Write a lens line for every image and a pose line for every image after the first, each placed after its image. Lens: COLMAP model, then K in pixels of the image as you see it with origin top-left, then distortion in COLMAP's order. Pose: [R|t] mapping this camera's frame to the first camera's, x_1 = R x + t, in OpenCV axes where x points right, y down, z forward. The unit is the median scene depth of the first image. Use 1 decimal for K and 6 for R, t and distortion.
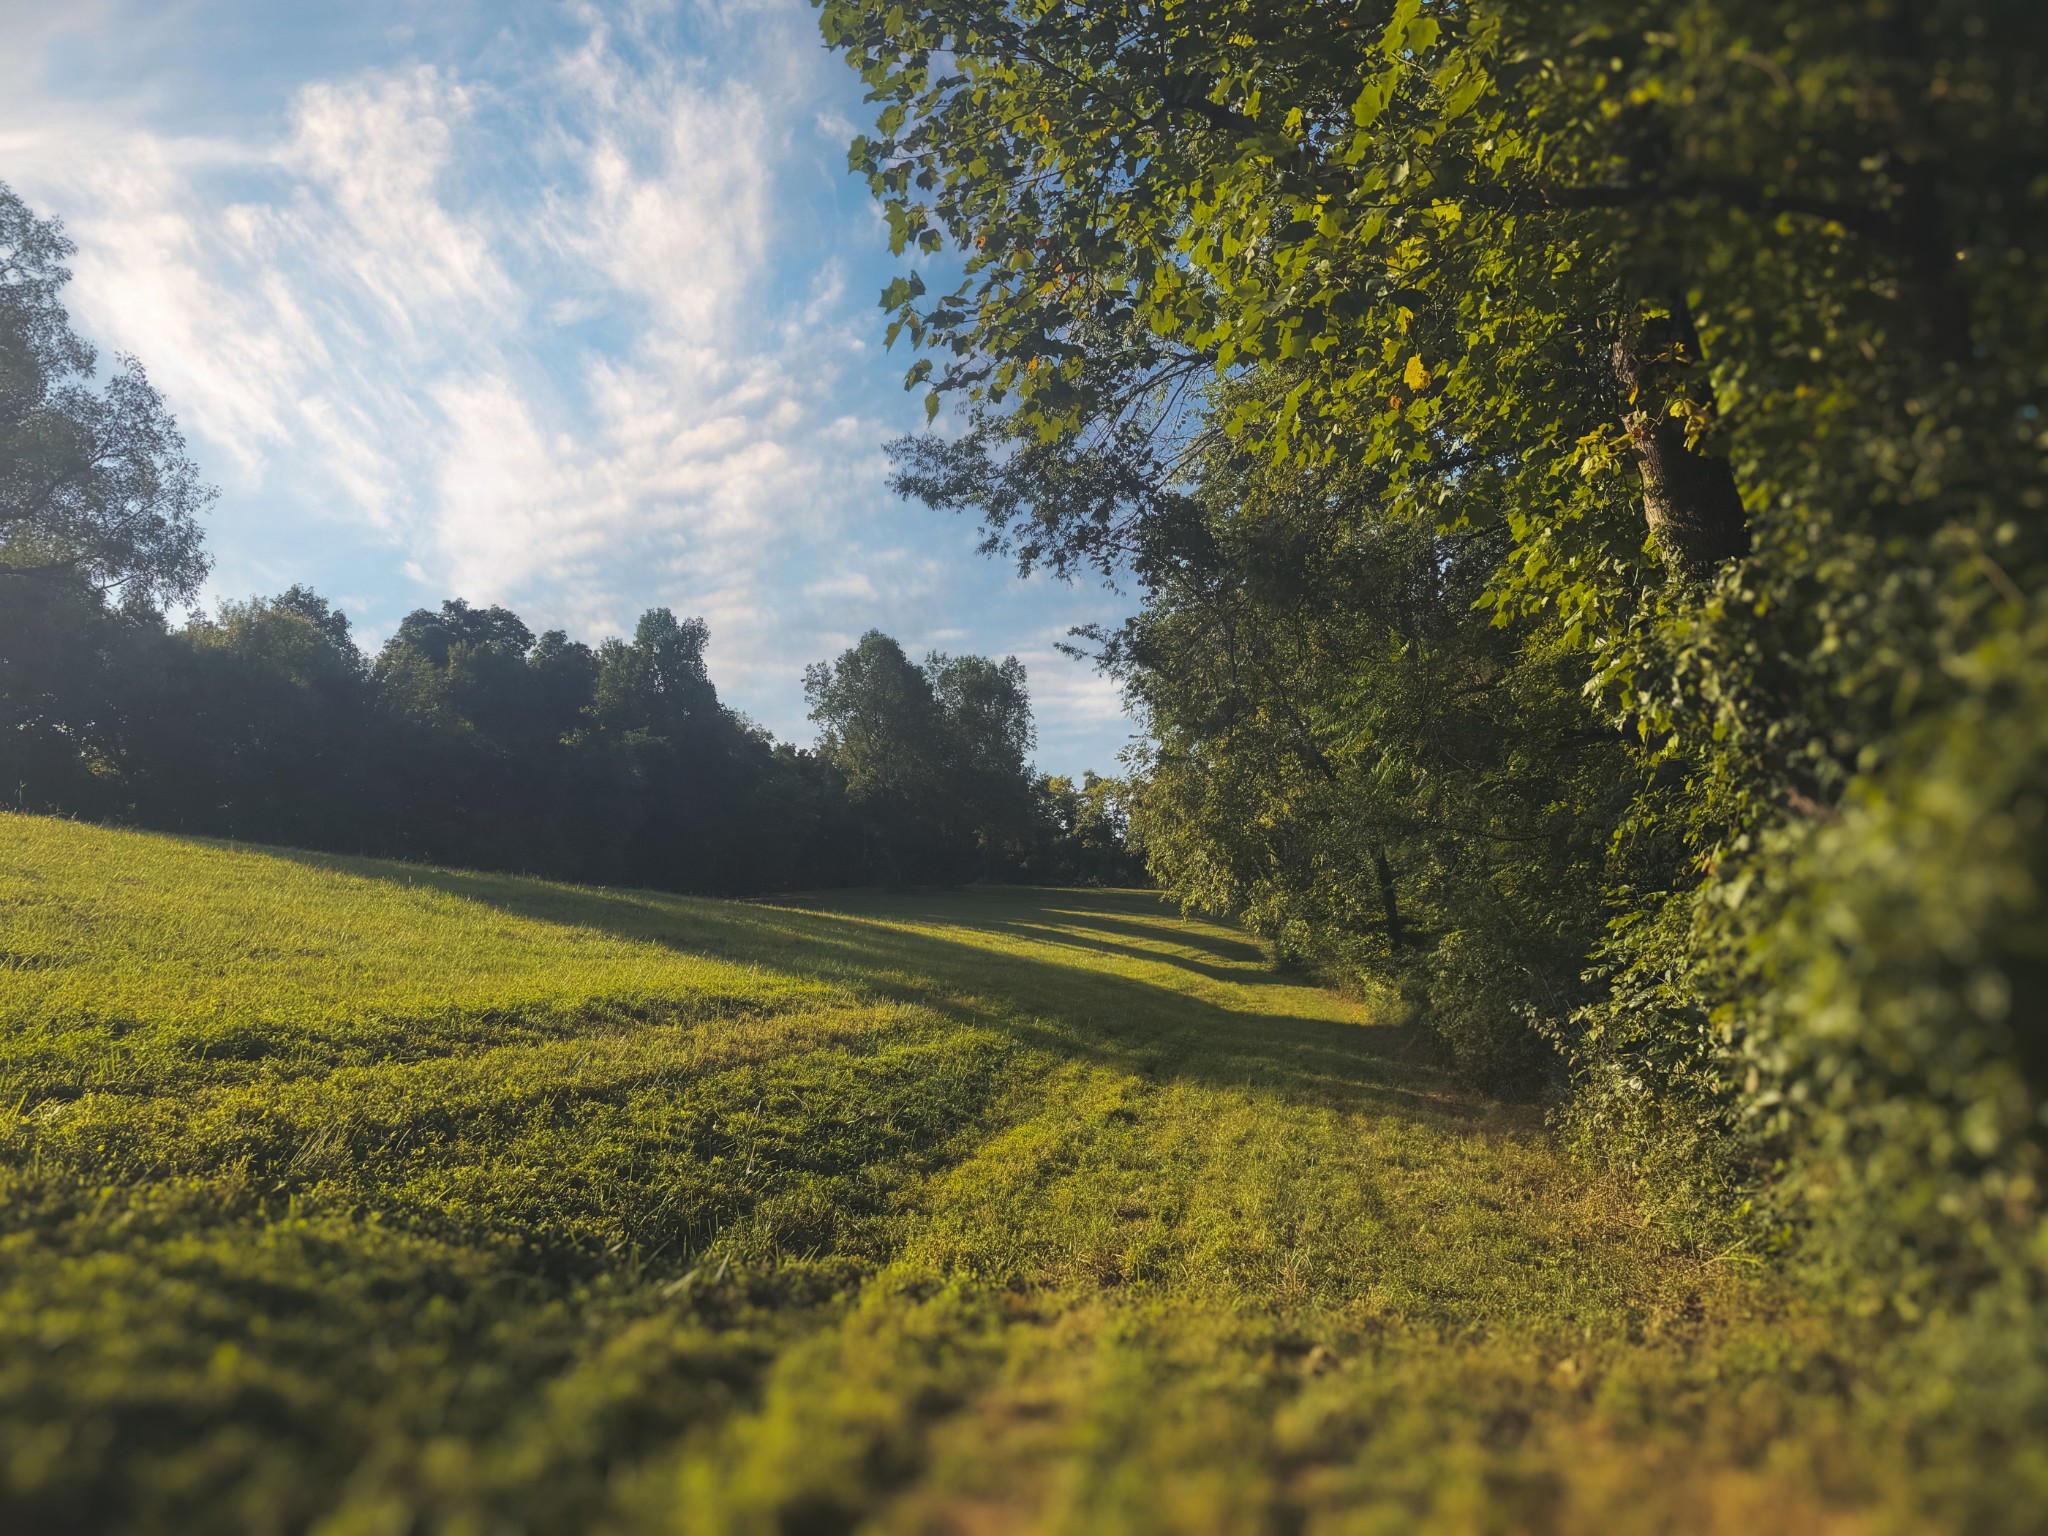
lens RADIAL K [[1471.9, 0, 1026.1], [0, 1471.9, 714.1], [0, 0, 1]] dist [0.135630, -0.193300]
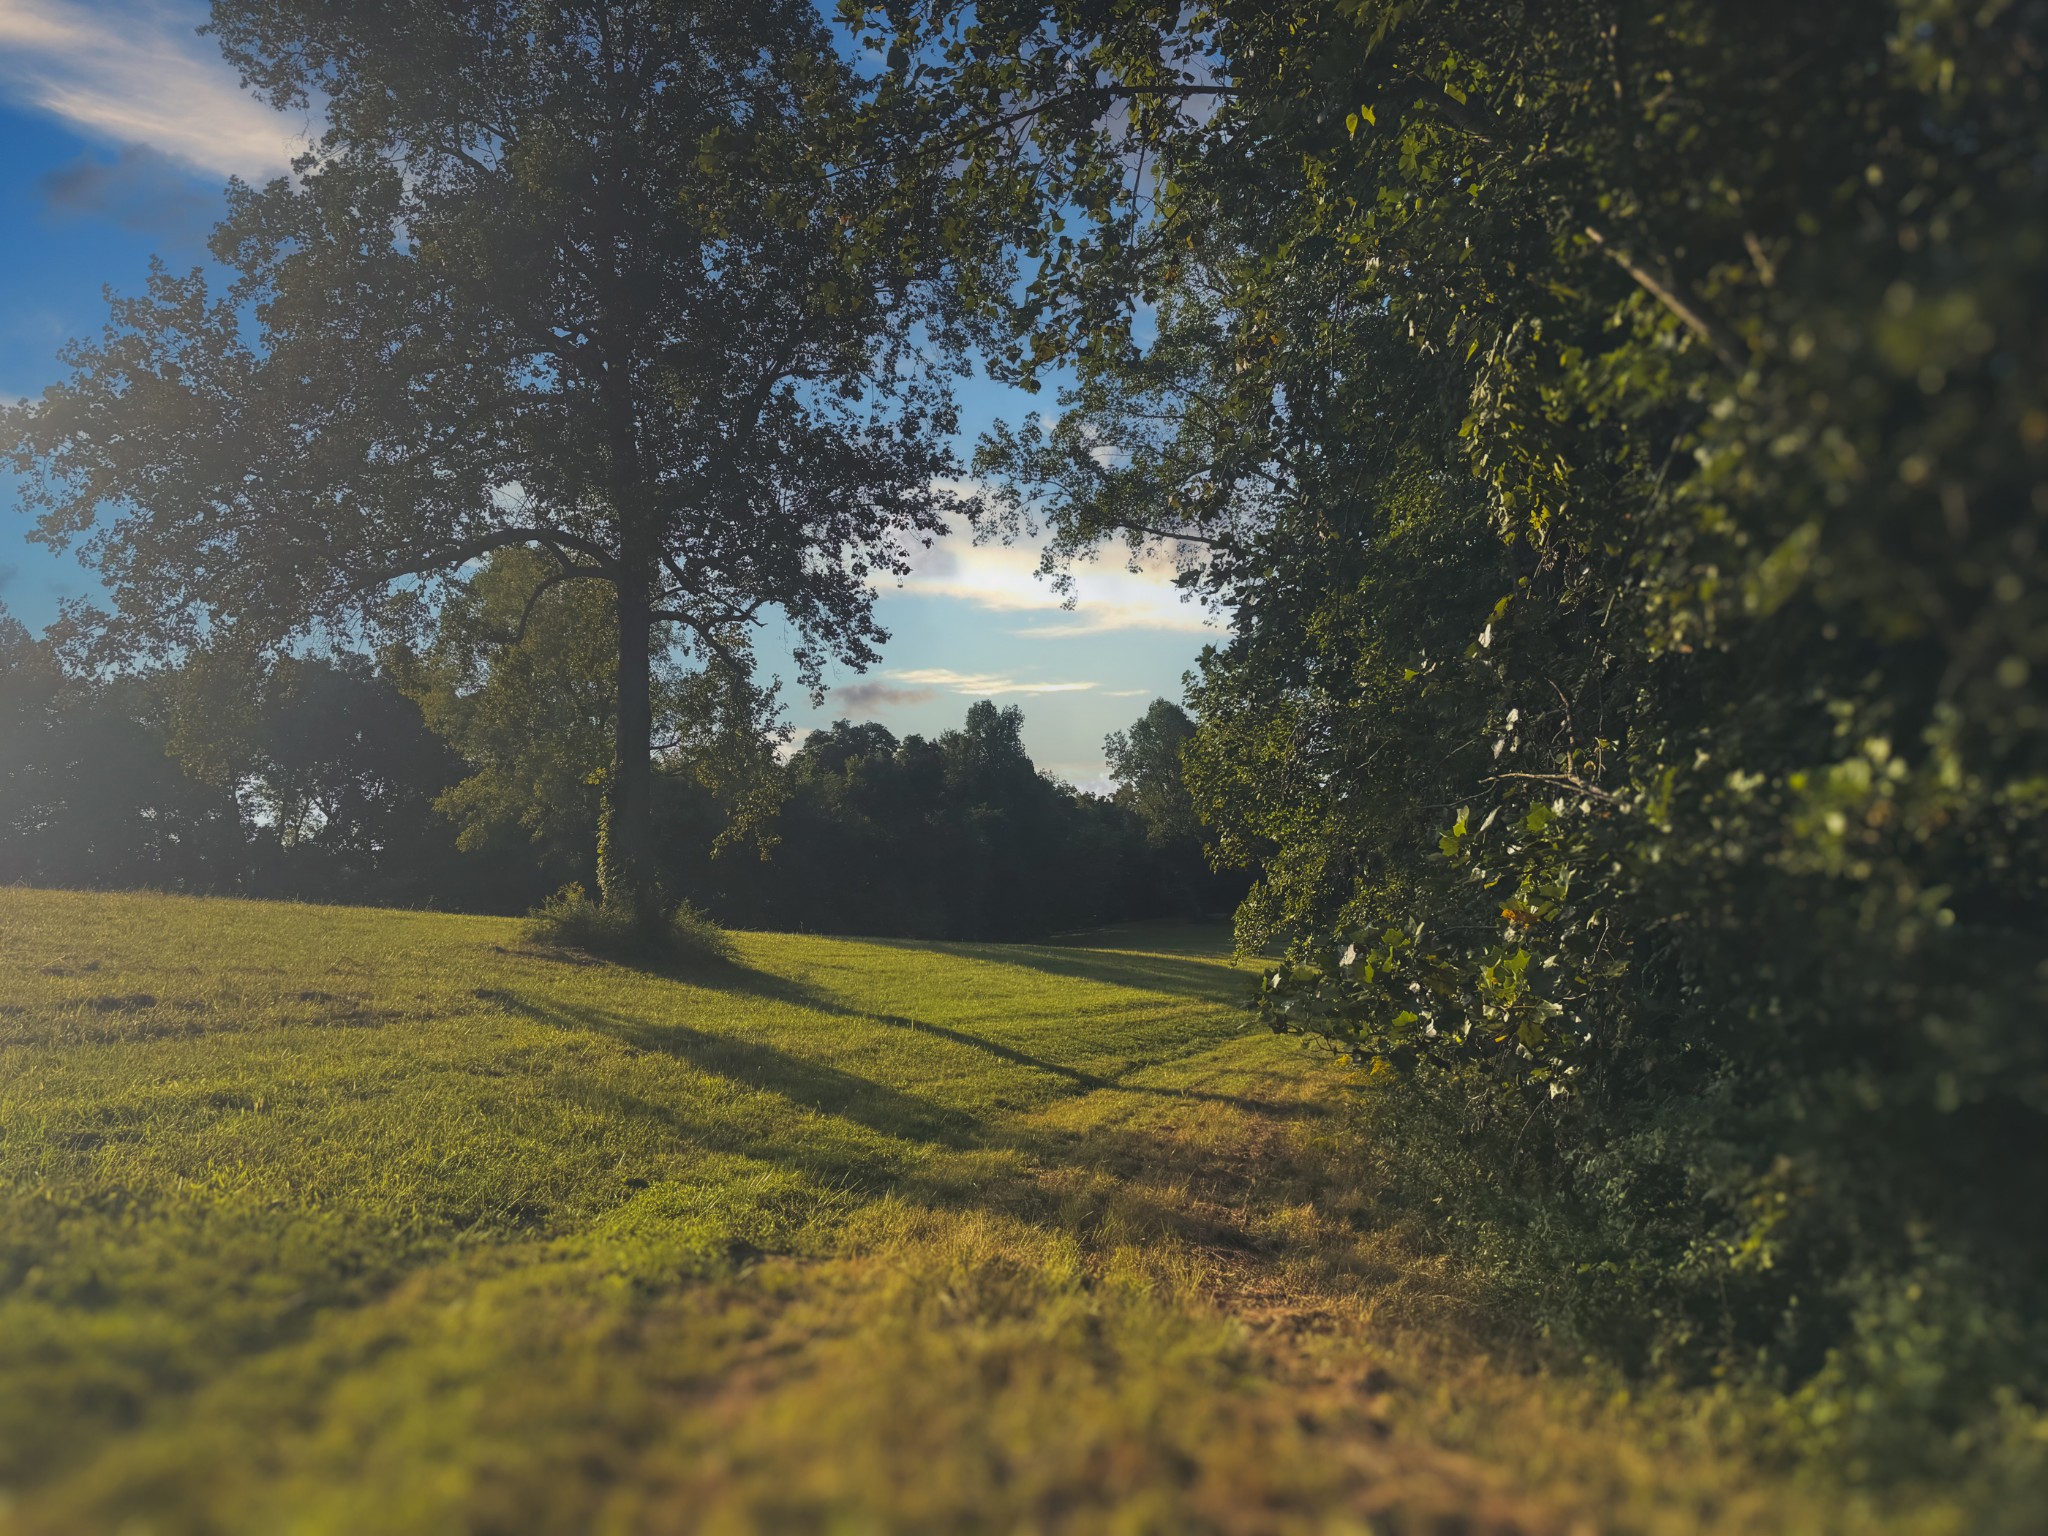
lens RADIAL K [[1471.9, 0, 1026.1], [0, 1471.9, 714.1], [0, 0, 1]] dist [0.135630, -0.193300]
pose [[0.978434, -0.083641, -0.188869, 0.012294], [0.080529, 0.996461, -0.024105, -0.027869], [0.190217, 0.008376, 0.981706, -0.165586]]
